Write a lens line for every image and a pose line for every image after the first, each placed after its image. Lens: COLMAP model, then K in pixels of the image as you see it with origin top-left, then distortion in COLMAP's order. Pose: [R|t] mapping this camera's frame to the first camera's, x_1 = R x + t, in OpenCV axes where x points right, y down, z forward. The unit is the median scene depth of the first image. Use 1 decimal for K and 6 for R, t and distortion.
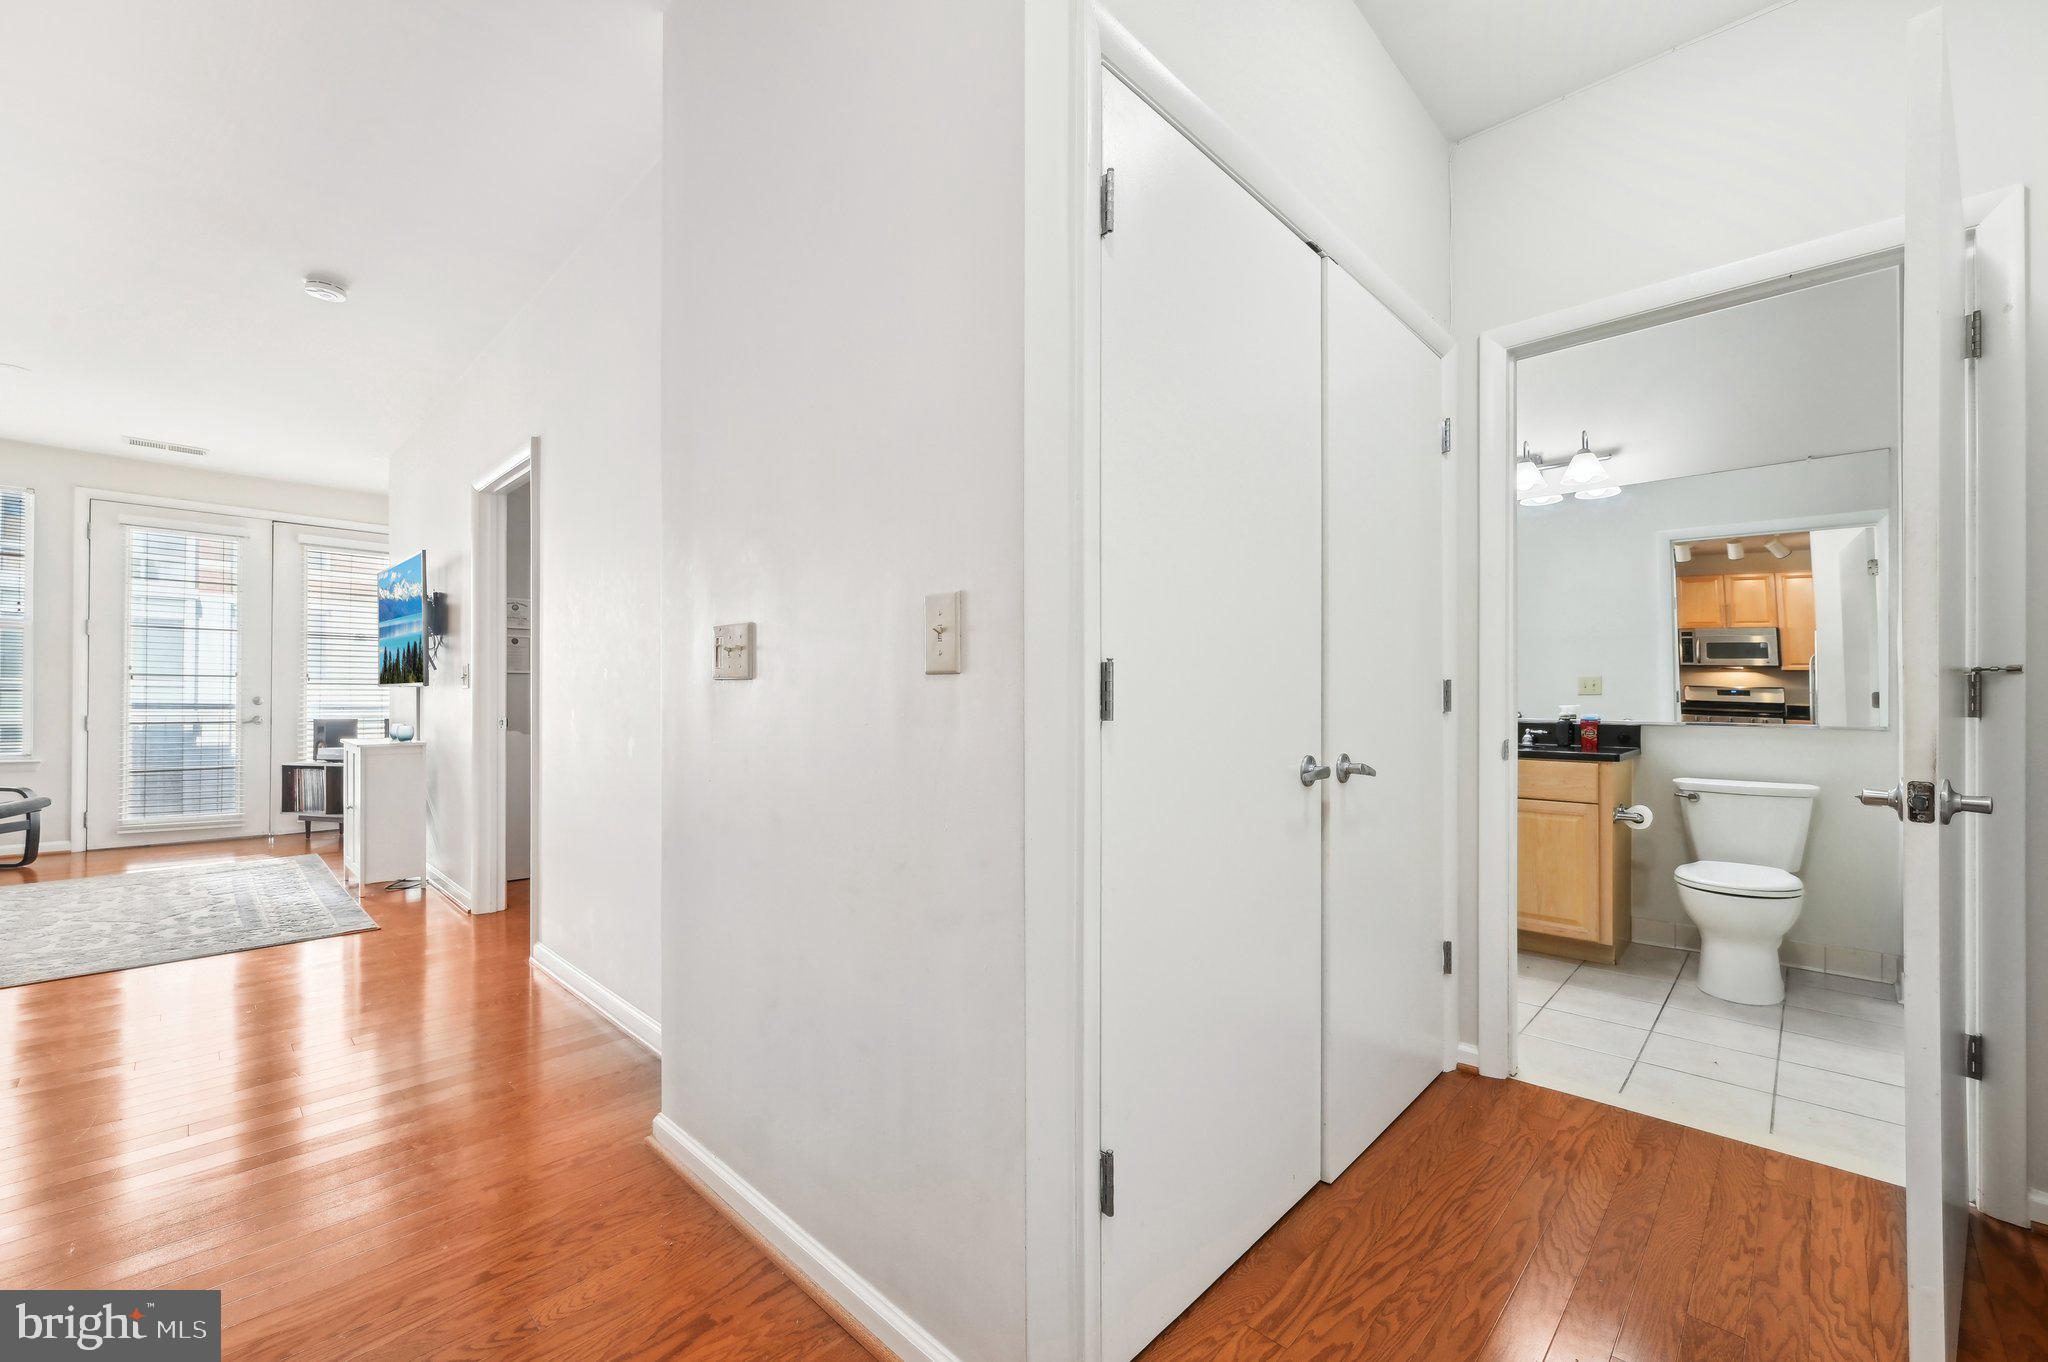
lens RADIAL K [[835.8, 0, 1020.3], [0, 835.8, 699.8], [0, 0, 1]] dist [-0.001821, -0.000337]
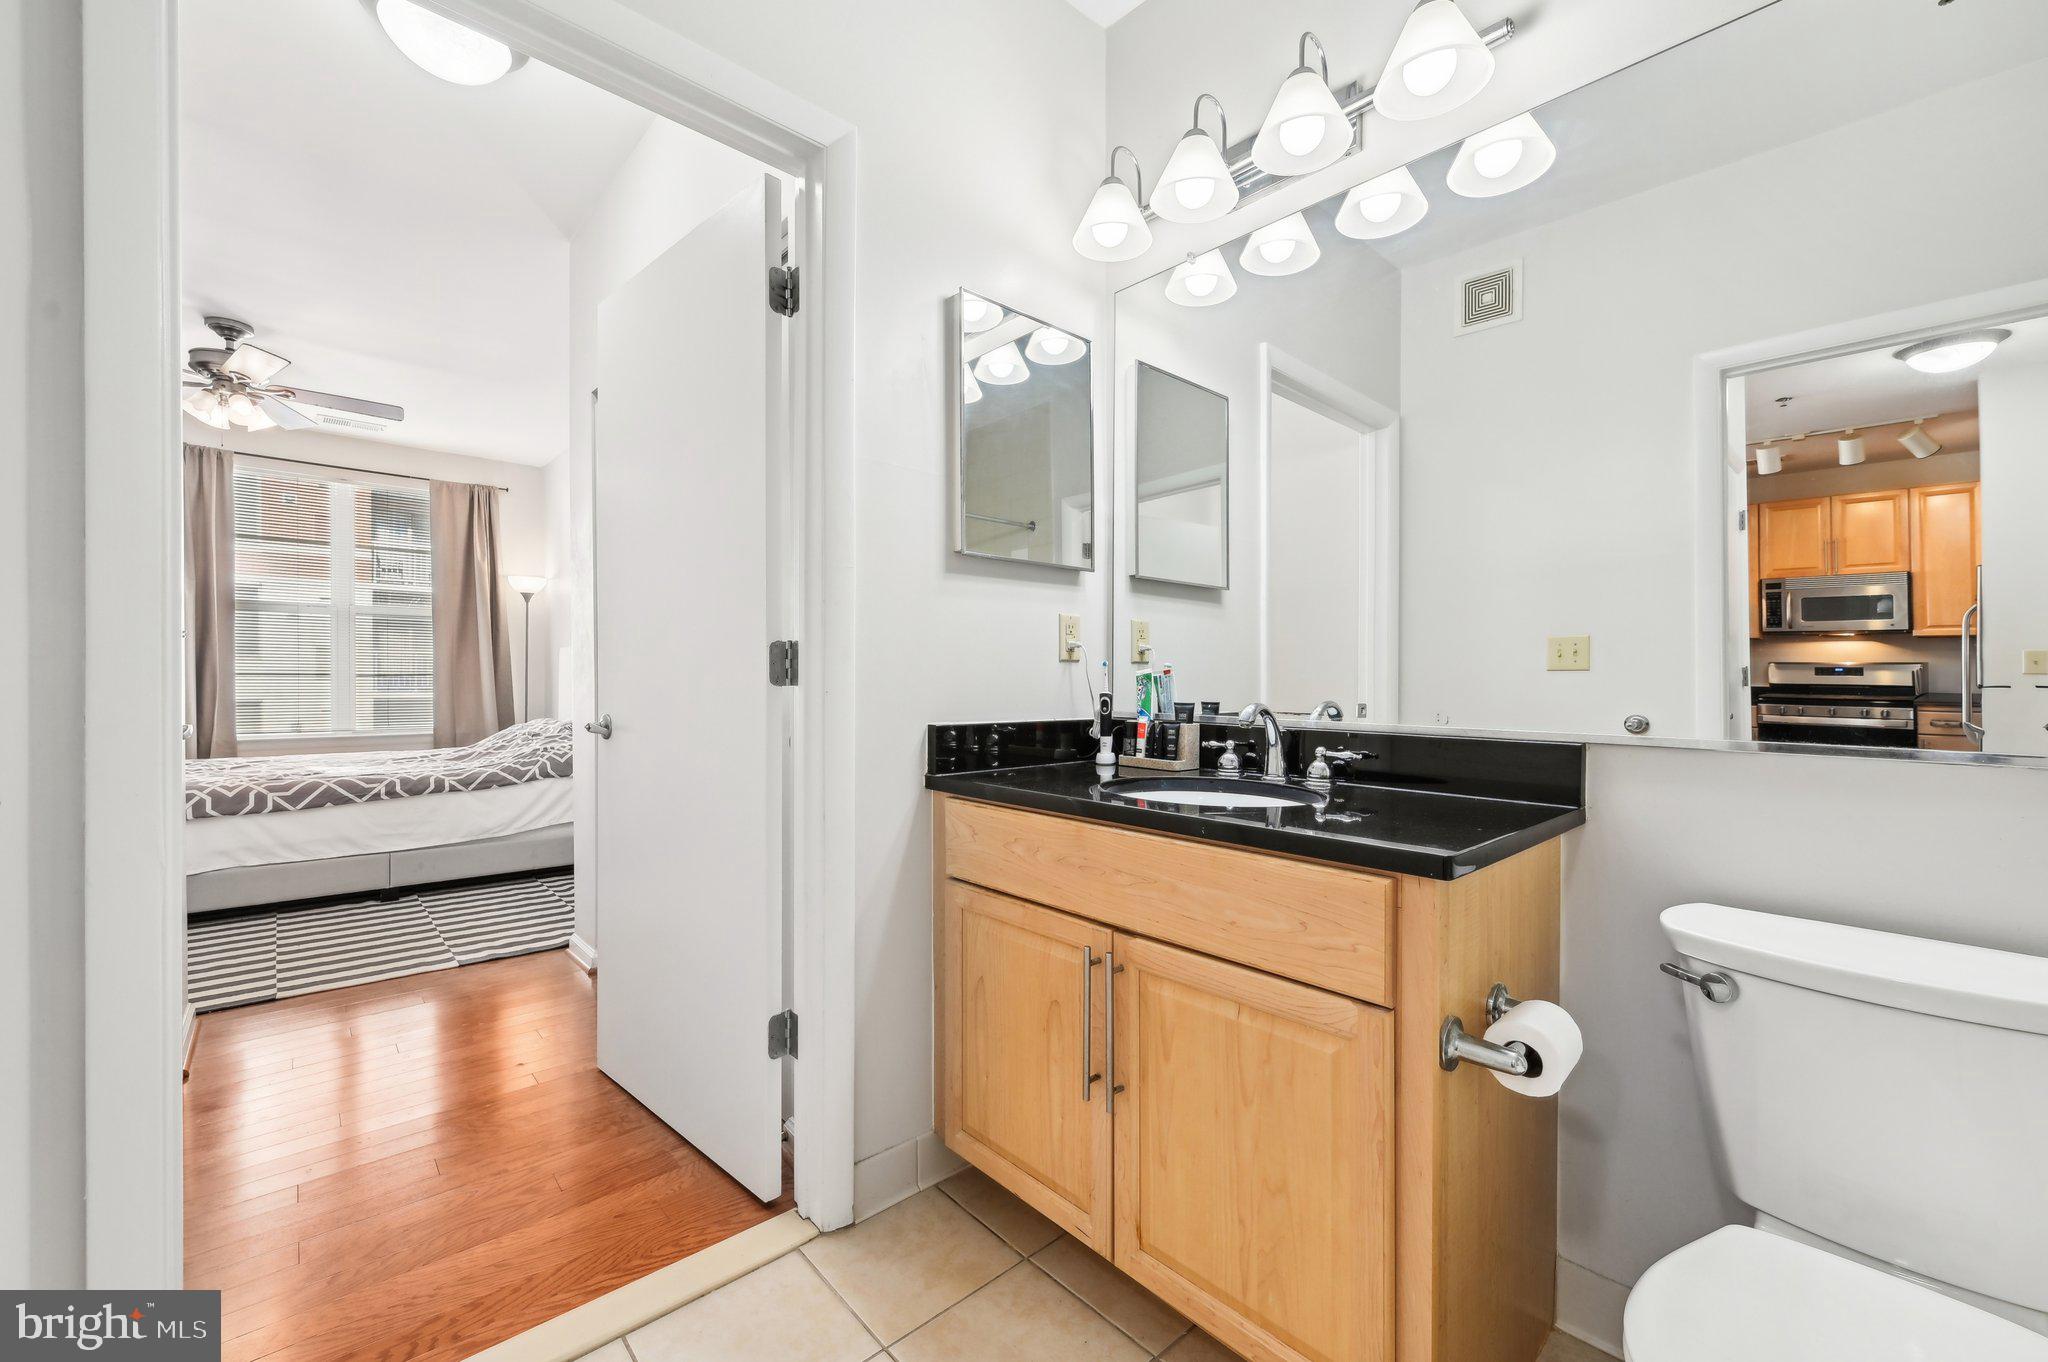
lens RADIAL K [[913.9, 0, 972.8], [0, 913.9, 731.0], [0, 0, 1]] dist [0.000537, -0.011899]
pose [[0.998635, 0.004074, -0.052074, 0.546089], [-0.001242, 0.998524, 0.054303, 0.003707], [0.052219, -0.054164, 0.997166, 0.650827]]
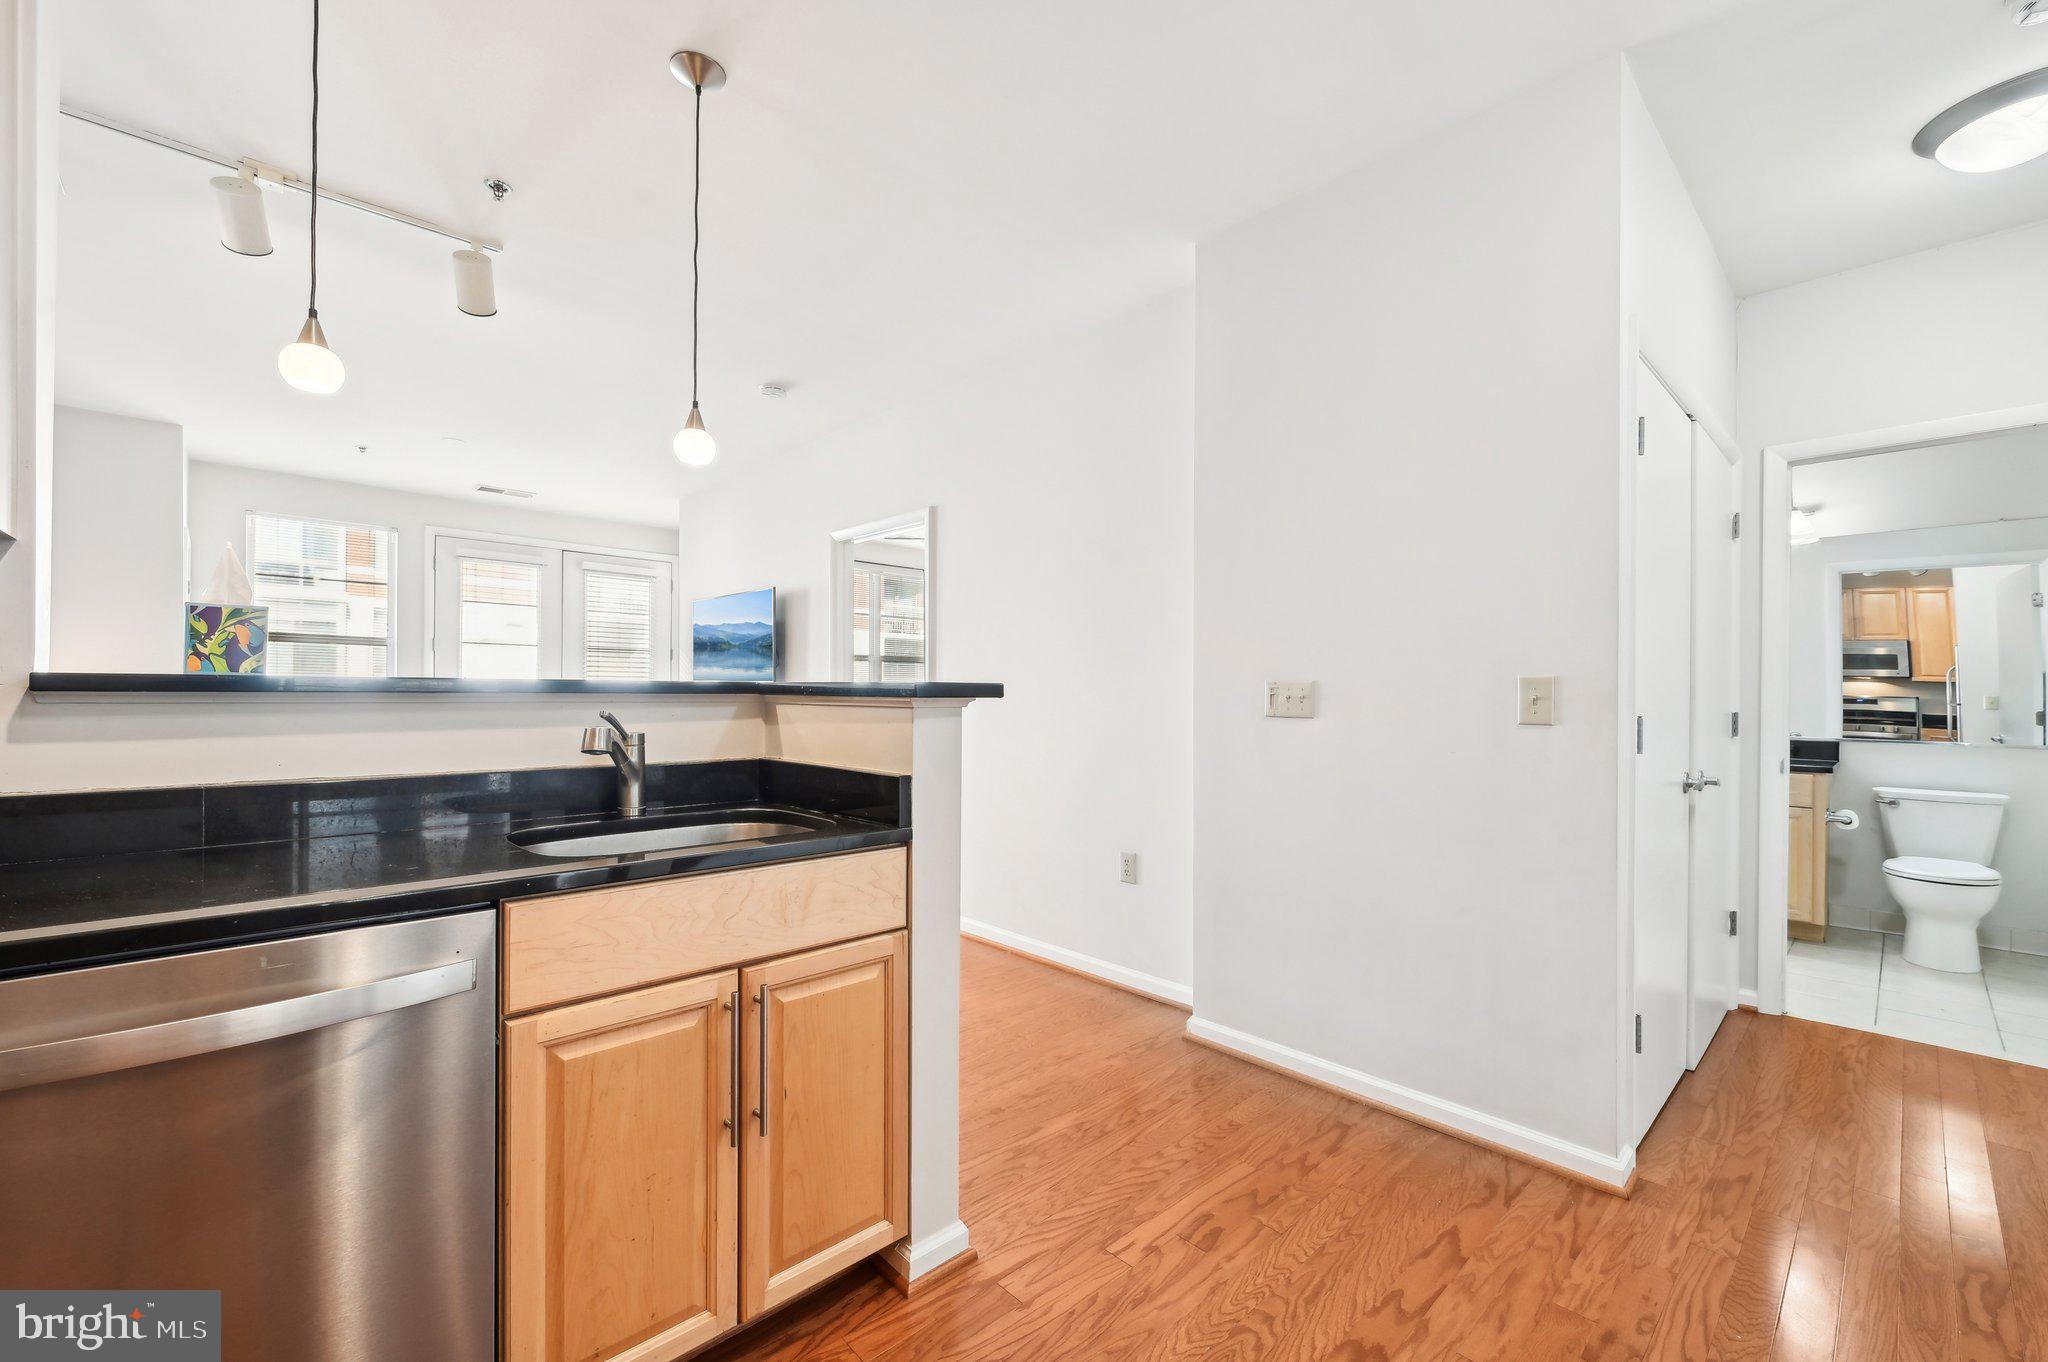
lens RADIAL K [[835.8, 0, 1020.3], [0, 835.8, 699.8], [0, 0, 1]] dist [-0.001821, -0.000337]
pose [[0.998568, 0.006362, -0.053123, -0.381822], [-0.006010, 0.999959, 0.006783, -0.032055], [0.053164, -0.006454, 0.998565, -0.260350]]
